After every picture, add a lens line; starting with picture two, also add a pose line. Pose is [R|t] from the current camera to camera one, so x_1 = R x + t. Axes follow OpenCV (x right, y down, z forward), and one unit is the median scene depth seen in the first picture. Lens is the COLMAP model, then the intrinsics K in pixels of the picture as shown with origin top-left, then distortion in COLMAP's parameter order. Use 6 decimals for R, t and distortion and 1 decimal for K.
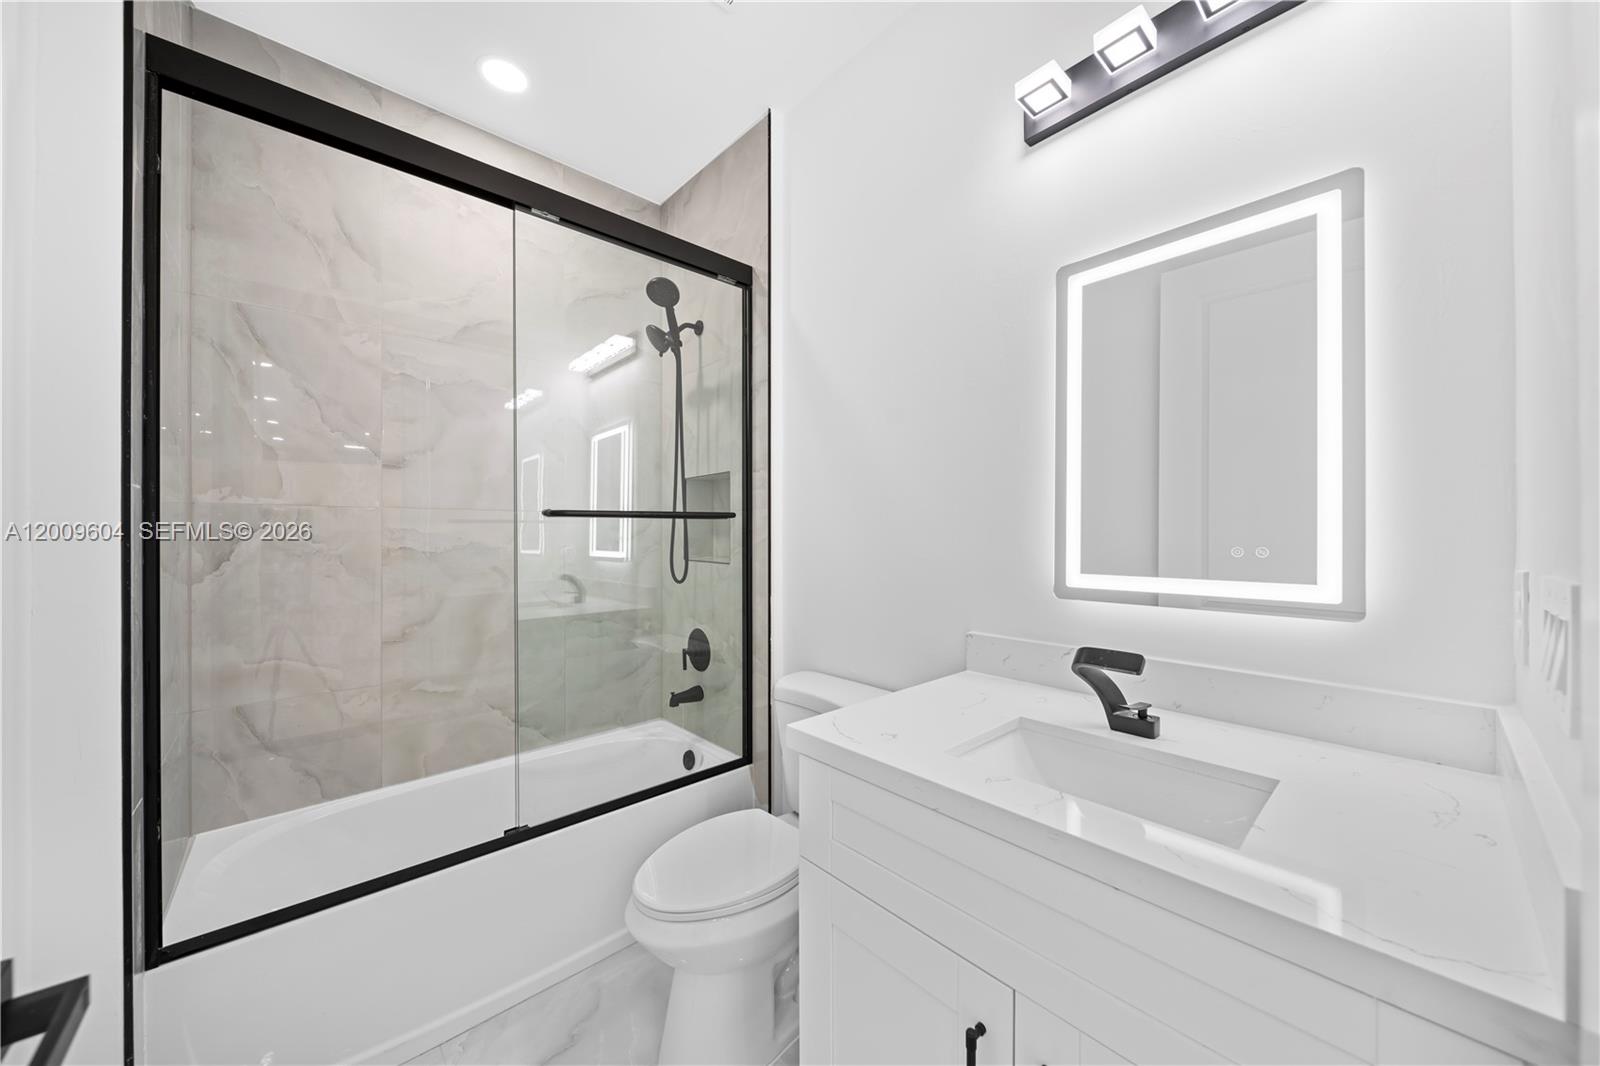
lens RADIAL K [[569.4, 0, 800.0], [0, 569.4, 533.0], [0, 0, 1]] dist [-0.000337, 0.000045]
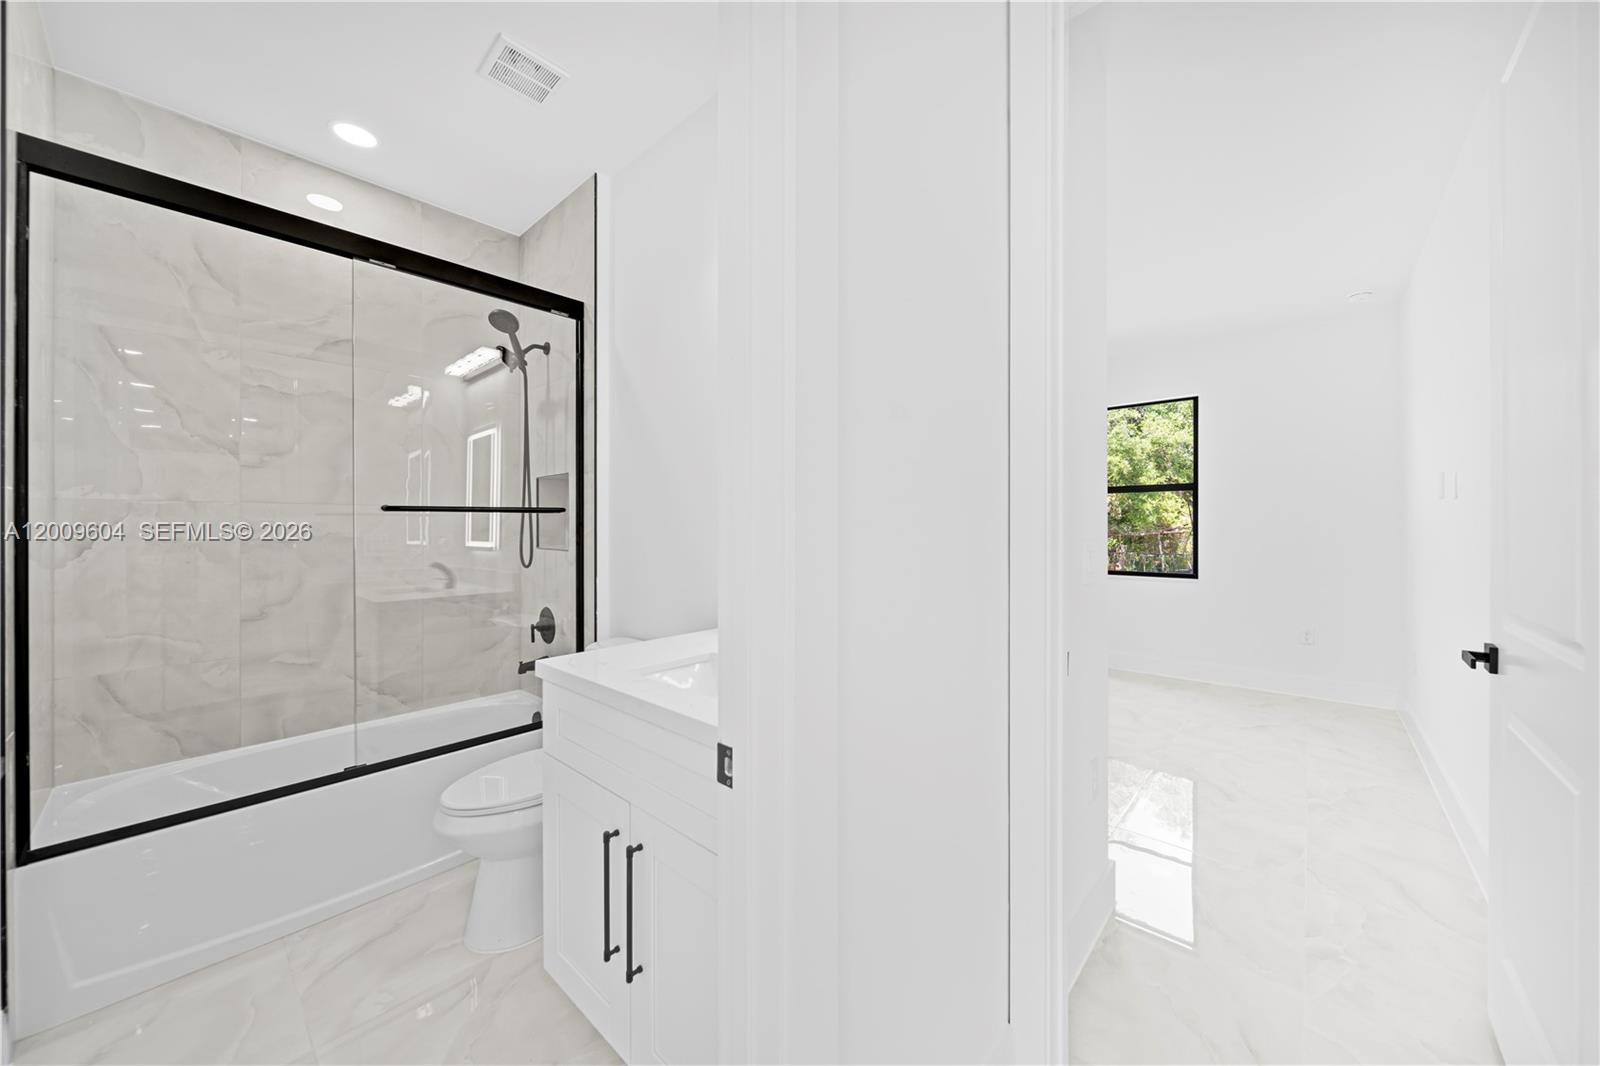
lens RADIAL K [[570.8, 0, 802.8], [0, 570.8, 525.1], [0, 0, 1]] dist [-0.000060, -0.000459]
pose [[0.994442, -0.000424, 0.105289, 0.253911], [0.000492, 1.000000, -0.000622, 0.001989], [-0.105289, 0.000671, 0.994441, -0.246222]]
